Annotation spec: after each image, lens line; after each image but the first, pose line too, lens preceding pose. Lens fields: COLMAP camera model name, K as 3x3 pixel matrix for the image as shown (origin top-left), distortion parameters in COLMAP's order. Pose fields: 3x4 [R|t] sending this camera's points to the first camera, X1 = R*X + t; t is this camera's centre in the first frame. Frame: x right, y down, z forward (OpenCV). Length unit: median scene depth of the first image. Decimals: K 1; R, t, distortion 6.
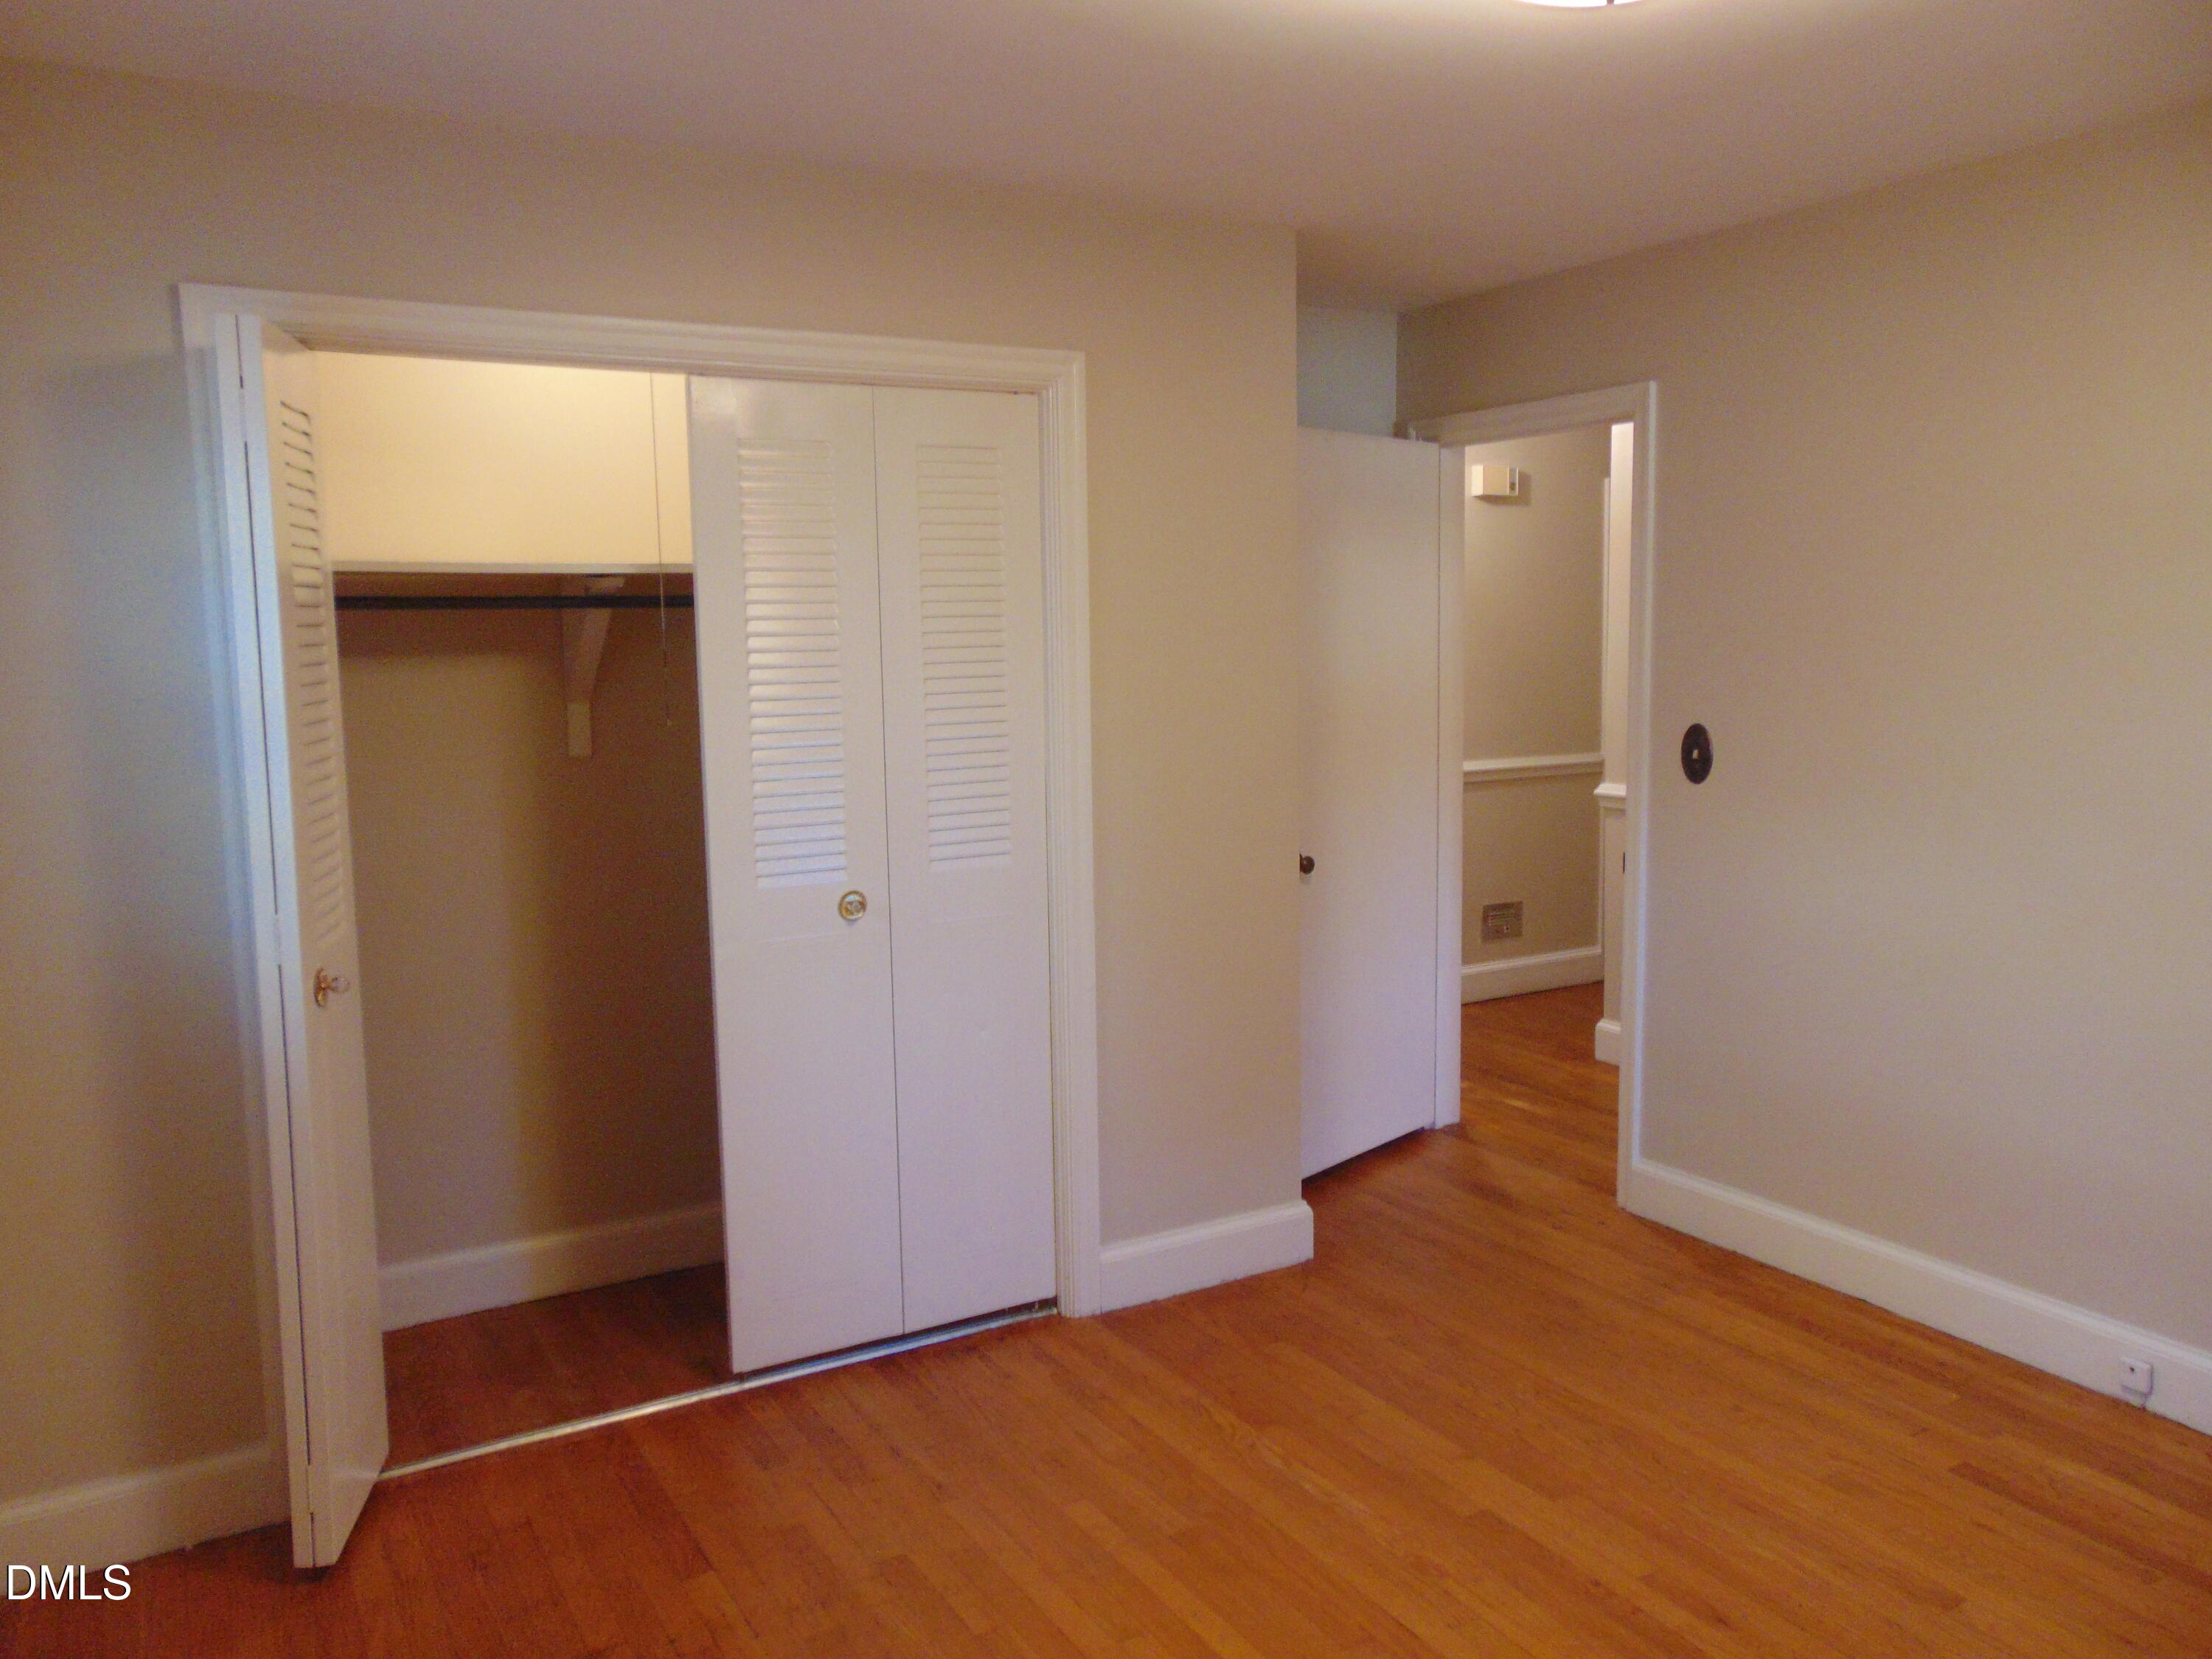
lens RADIAL K [[1653.0, 0, 1107.5], [0, 1653.0, 822.5], [0, 0, 1]] dist [-0.041031, 0.086830]
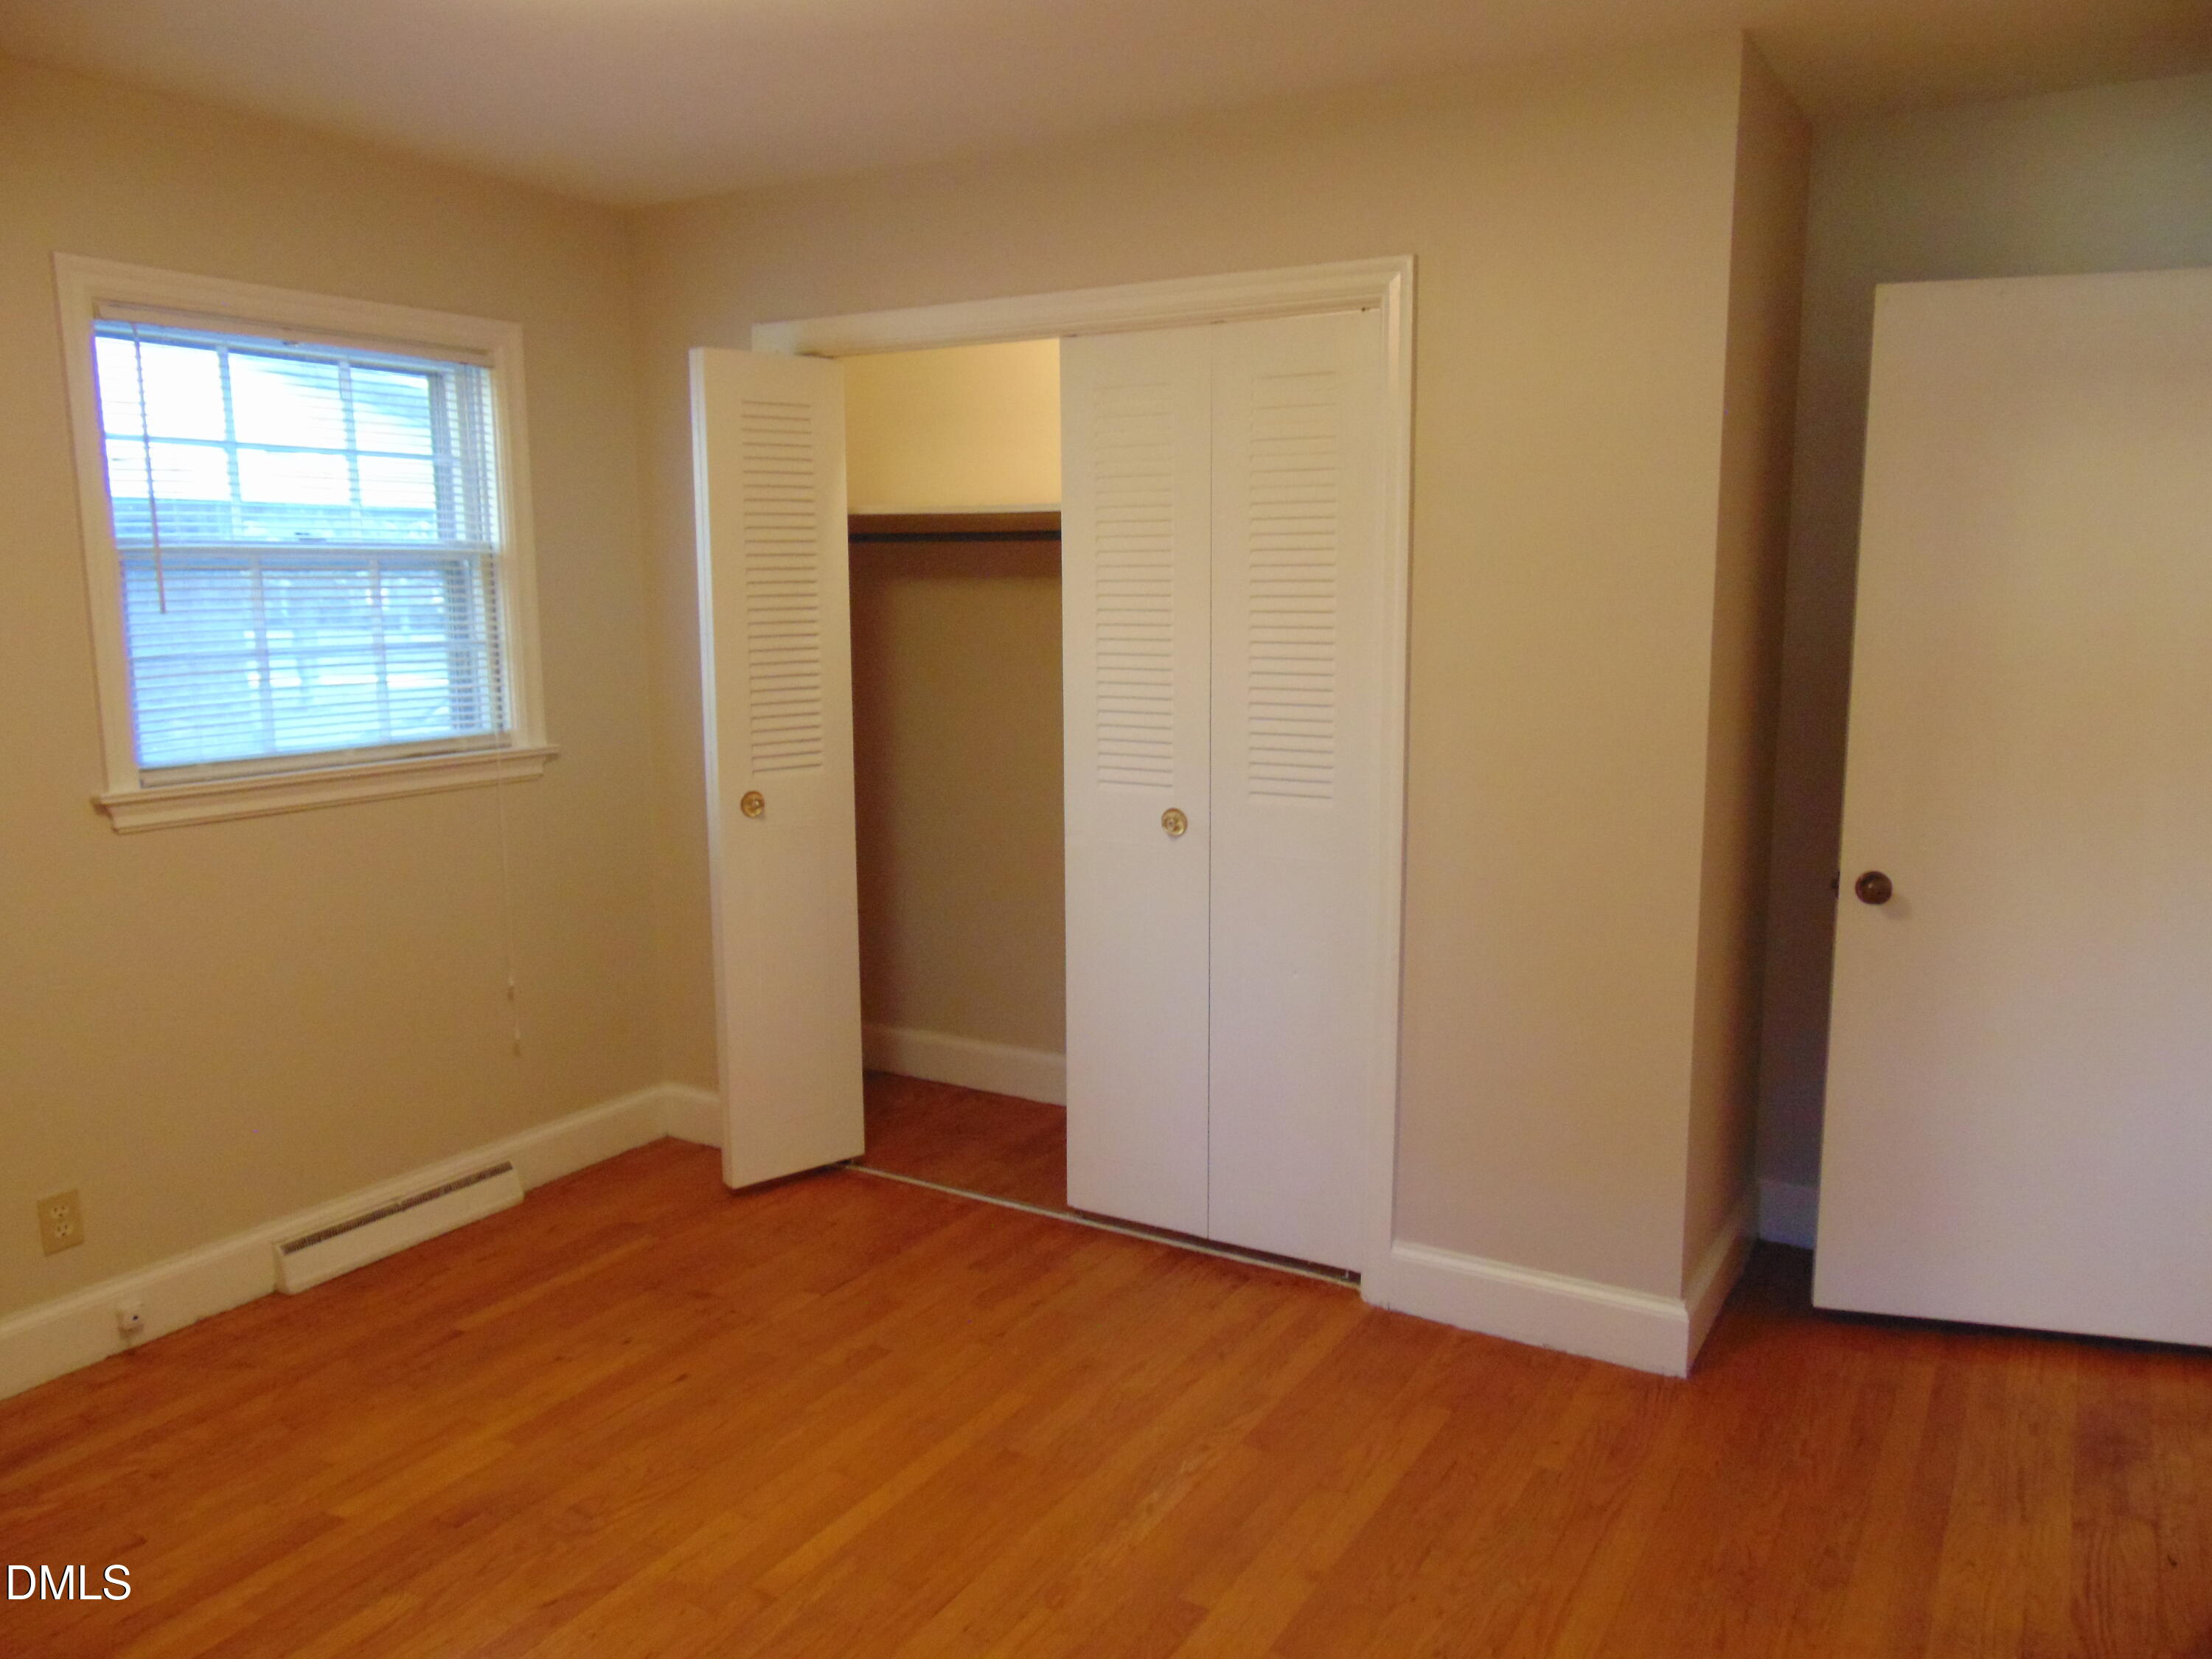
lens RADIAL K [[1653.0, 0, 1107.5], [0, 1653.0, 822.5], [0, 0, 1]] dist [-0.041031, 0.086830]
pose [[0.481162, 0.148786, -0.863913, 0.761579], [-0.106908, 0.988095, 0.110630, -0.064240], [0.870088, 0.039128, 0.491340, 0.448759]]
